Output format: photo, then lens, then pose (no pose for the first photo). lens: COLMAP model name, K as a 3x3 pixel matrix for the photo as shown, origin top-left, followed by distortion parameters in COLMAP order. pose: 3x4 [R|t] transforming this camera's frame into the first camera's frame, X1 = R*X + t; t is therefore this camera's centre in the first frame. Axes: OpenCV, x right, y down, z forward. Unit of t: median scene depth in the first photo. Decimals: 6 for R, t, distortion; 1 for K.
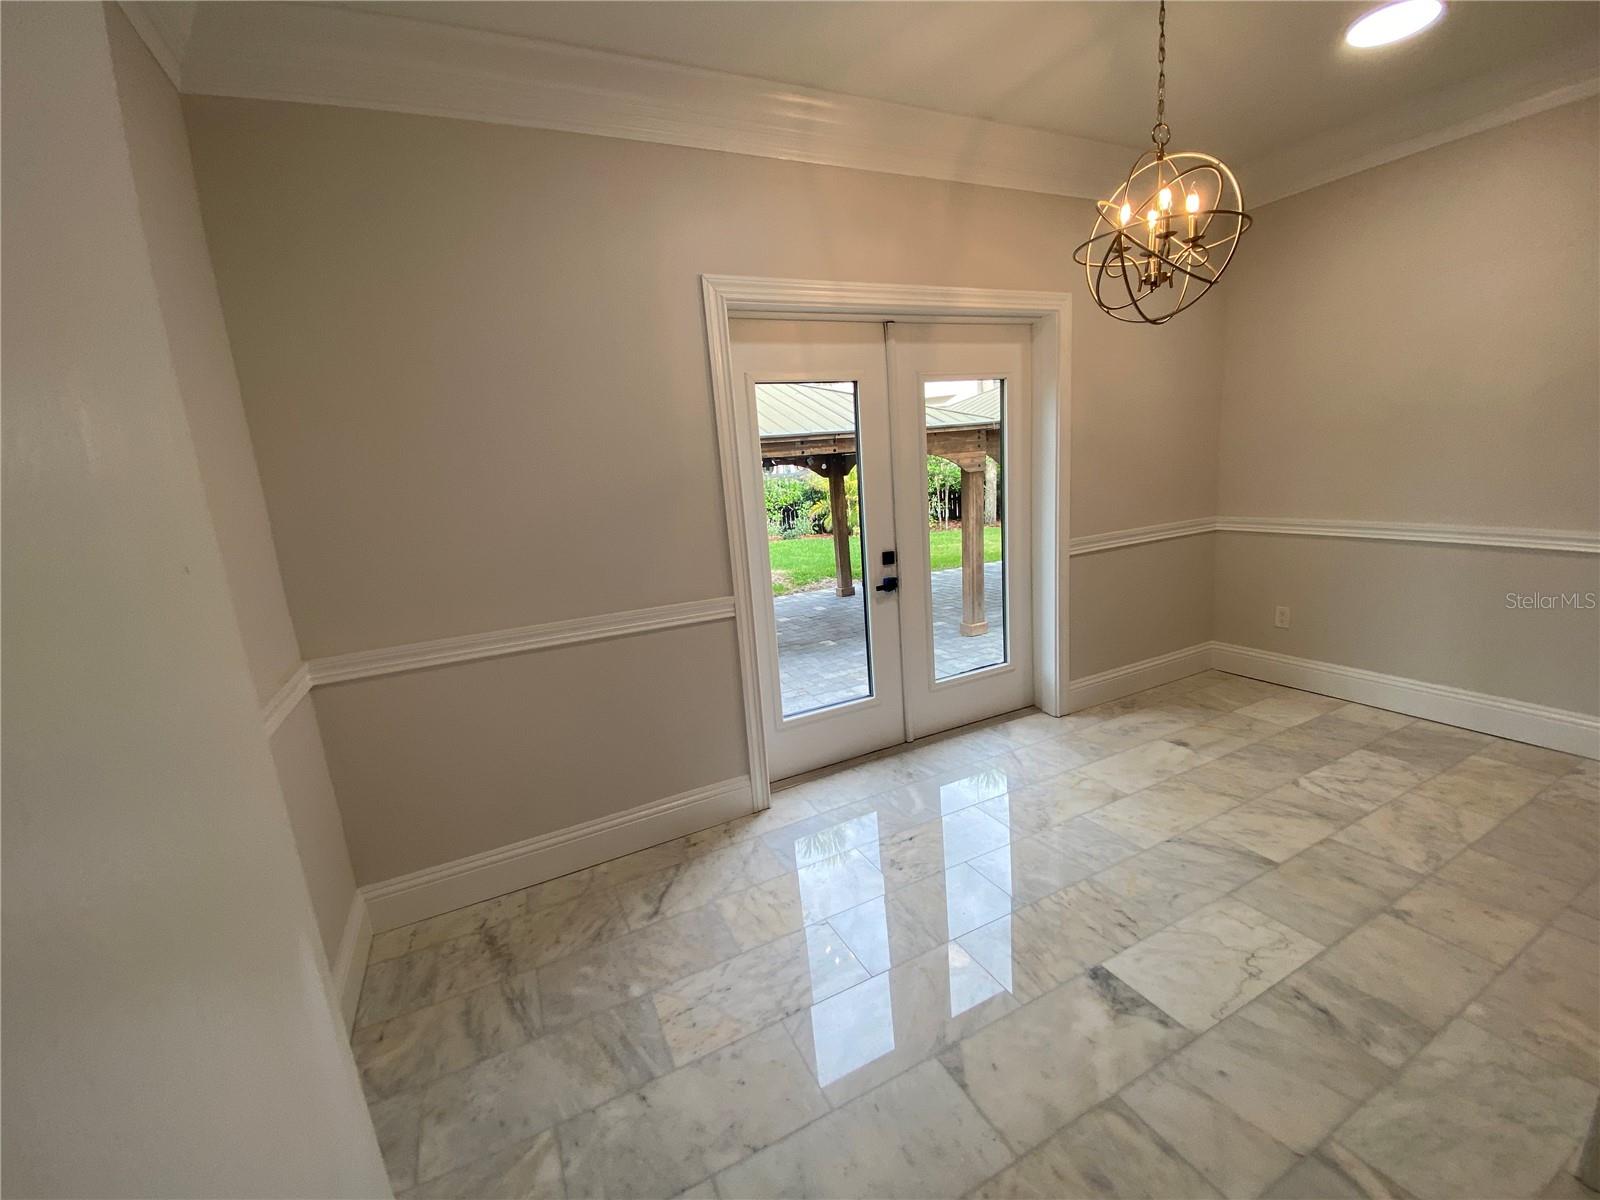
lens RADIAL K [[644.2, 0, 797.1], [0, 644.2, 598.4], [0, 0, 1]] dist [0.062165, -0.043412]
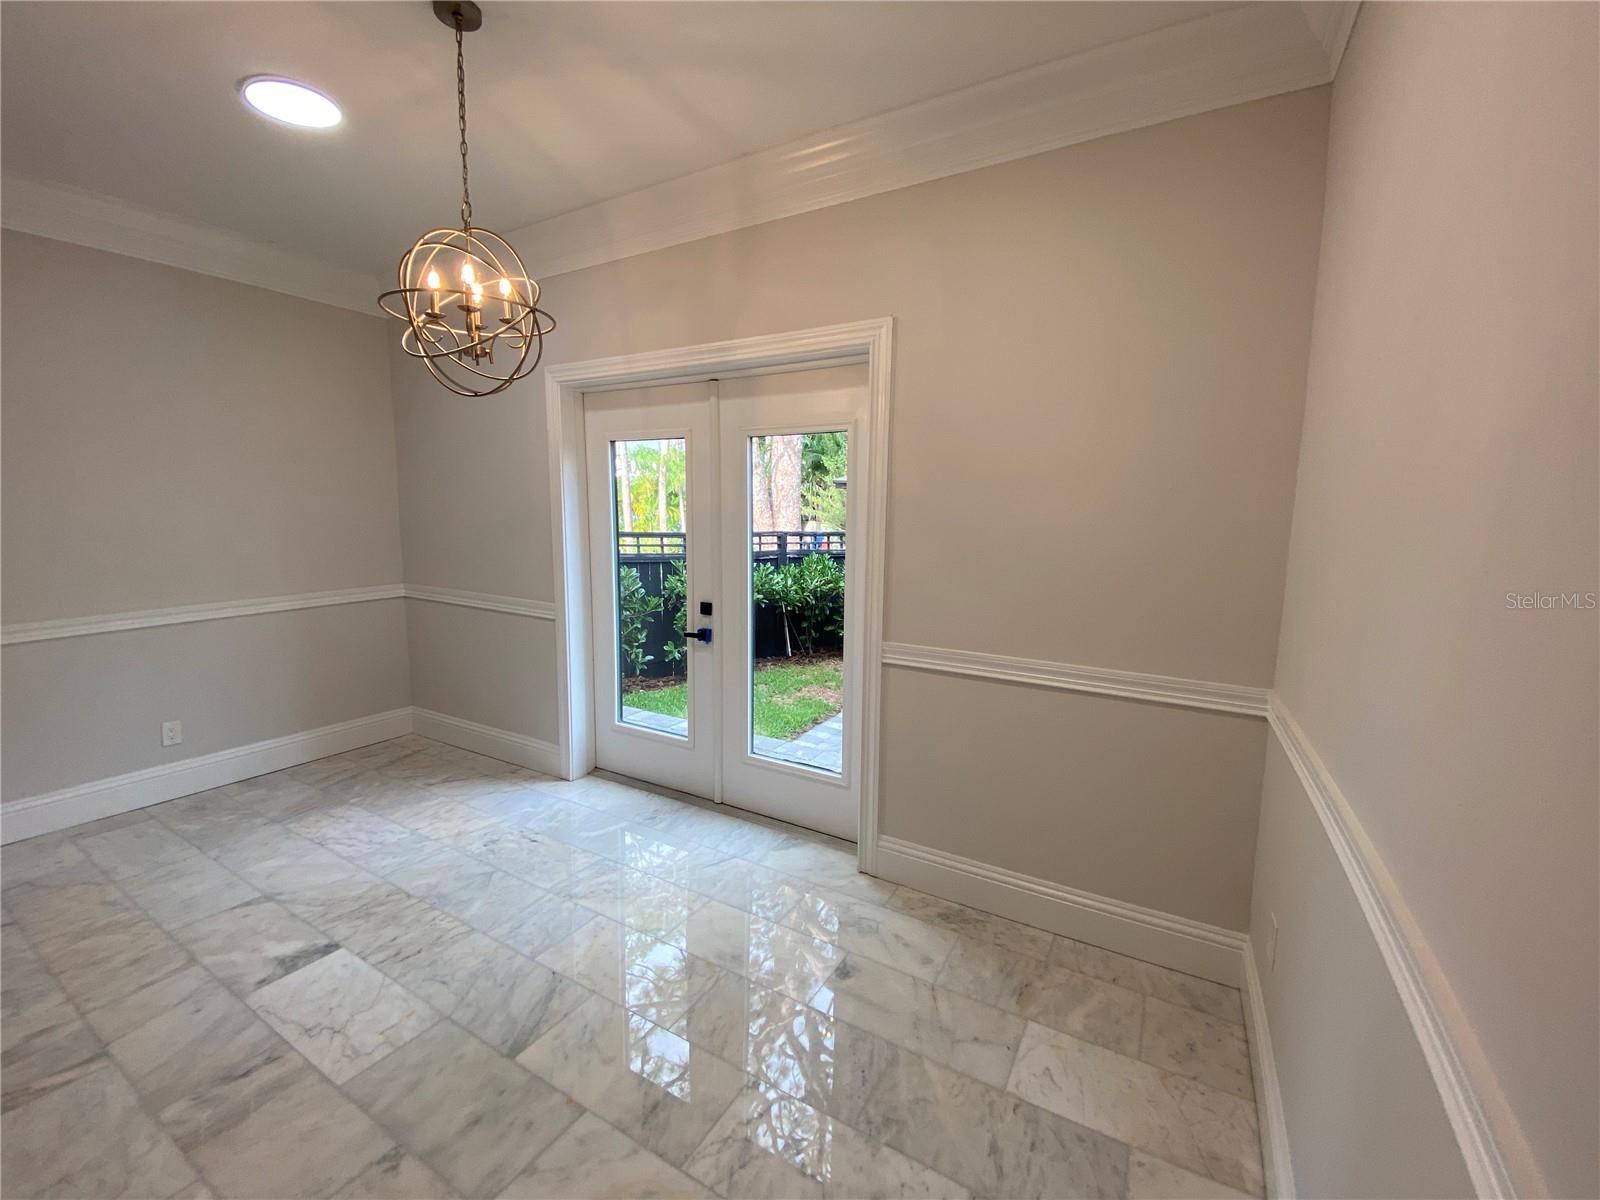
lens RADIAL K [[657.6, 0, 820.3], [0, 657.6, 597.4], [0, 0, 1]] dist [0.040518, -0.029416]
pose [[0.547522, 0.188218, -0.815349, 1.488242], [-0.214416, 0.973401, 0.080719, -0.279125], [0.808855, 0.130628, 0.573315, 0.772219]]
